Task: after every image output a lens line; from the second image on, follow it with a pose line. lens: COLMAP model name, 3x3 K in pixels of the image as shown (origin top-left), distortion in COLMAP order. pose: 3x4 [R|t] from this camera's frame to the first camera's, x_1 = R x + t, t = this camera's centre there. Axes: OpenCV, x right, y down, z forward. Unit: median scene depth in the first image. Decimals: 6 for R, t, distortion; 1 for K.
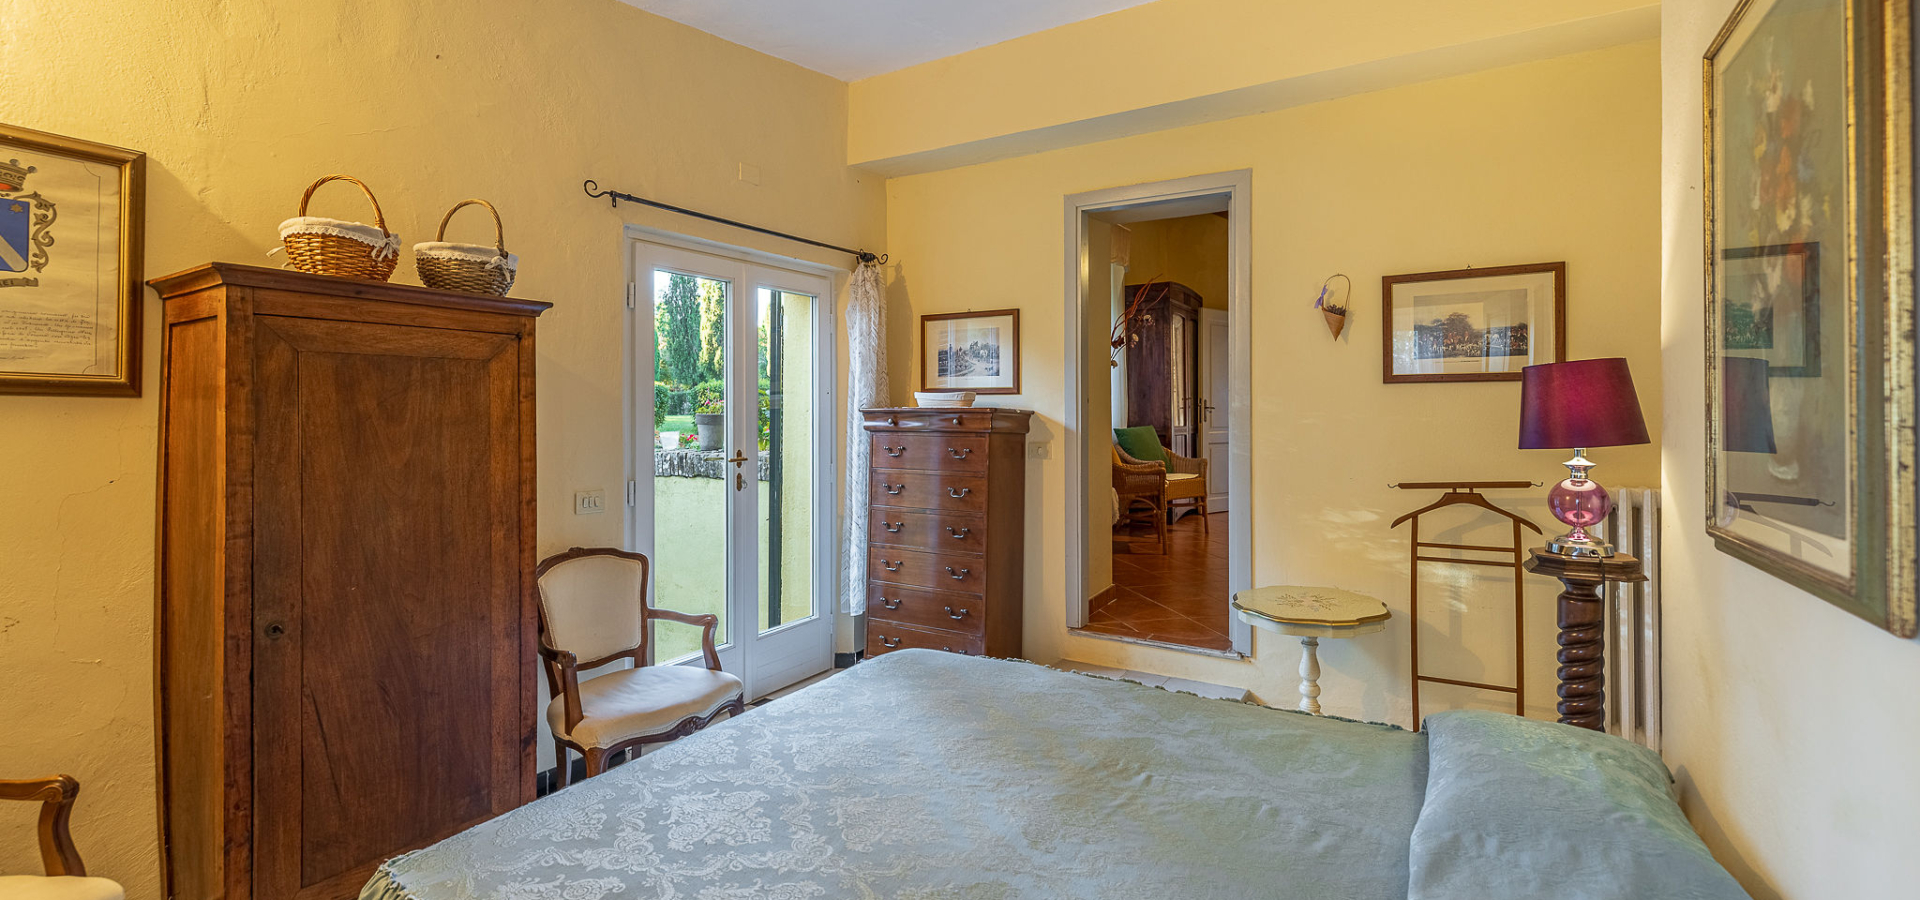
lens RADIAL K [[820.4, 0, 981.1], [0, 820.4, 403.0], [0, 0, 1]] dist [-0.012105, 0.000258]
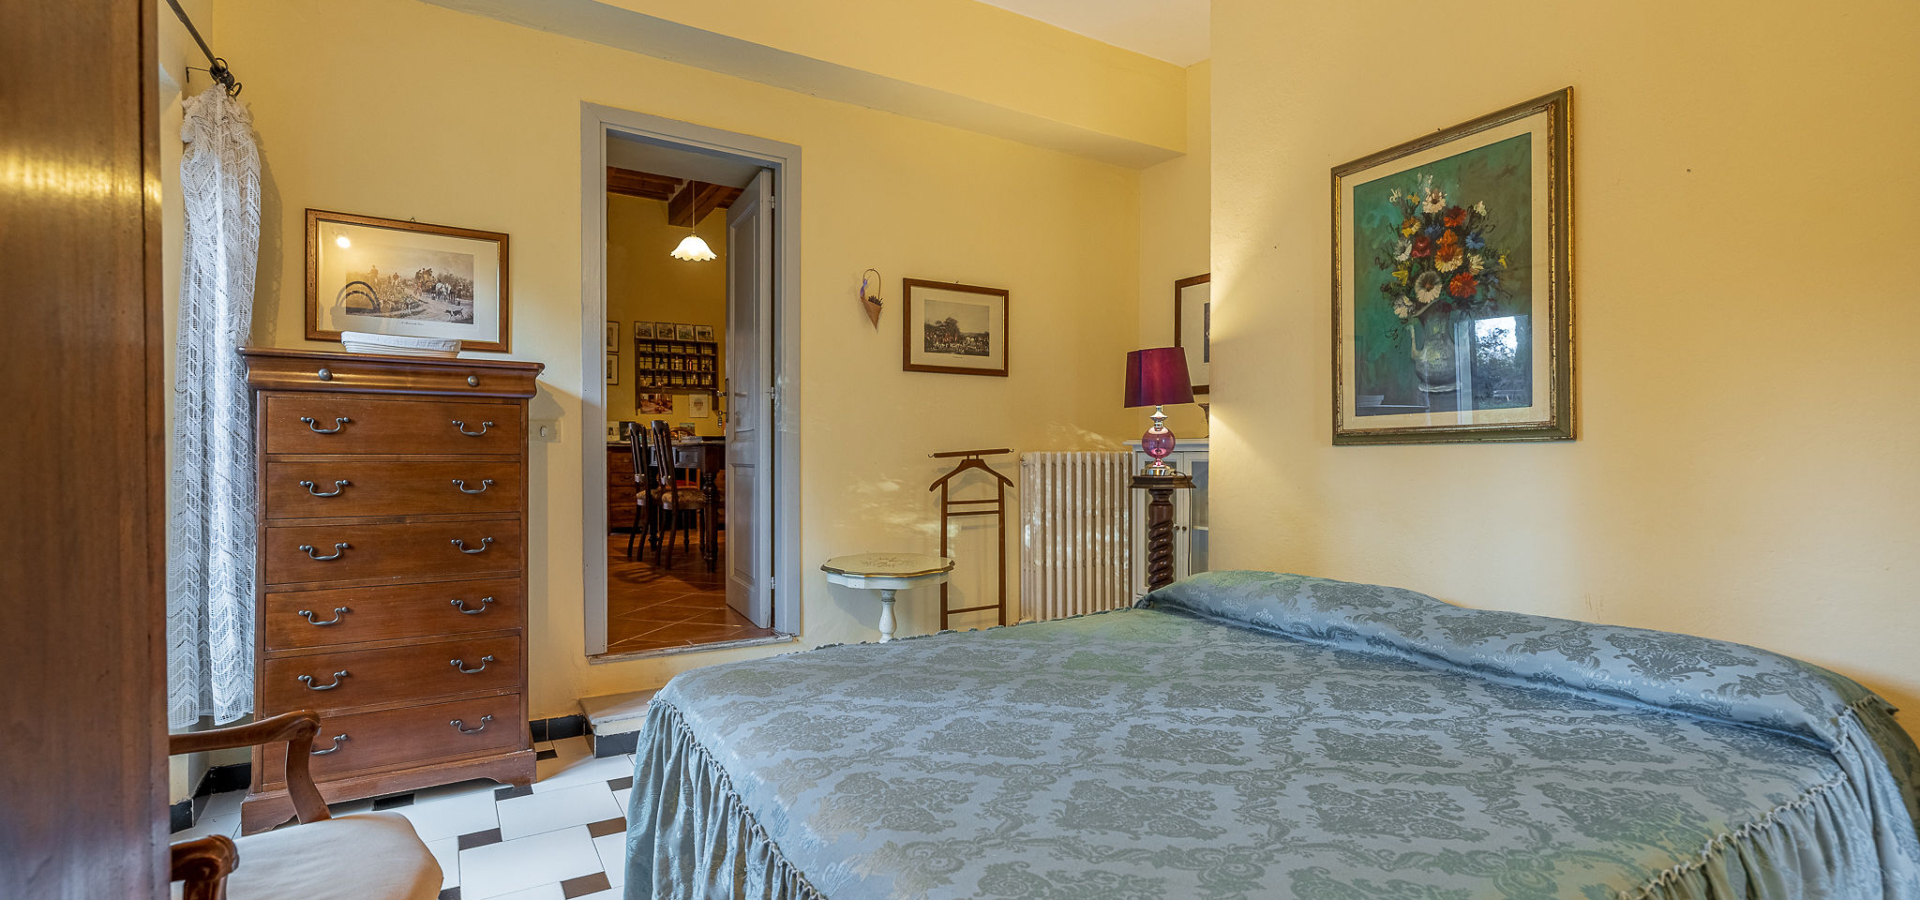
lens RADIAL K [[820.4, 0, 970.7], [0, 820.4, 456.2], [0, 0, 1]] dist [-0.012105, 0.000258]
pose [[0.463681, -0.002629, 0.885998, -0.531555], [-0.006957, 0.999954, 0.006608, 0.095670], [-0.885975, -0.009229, 0.463641, 0.406033]]
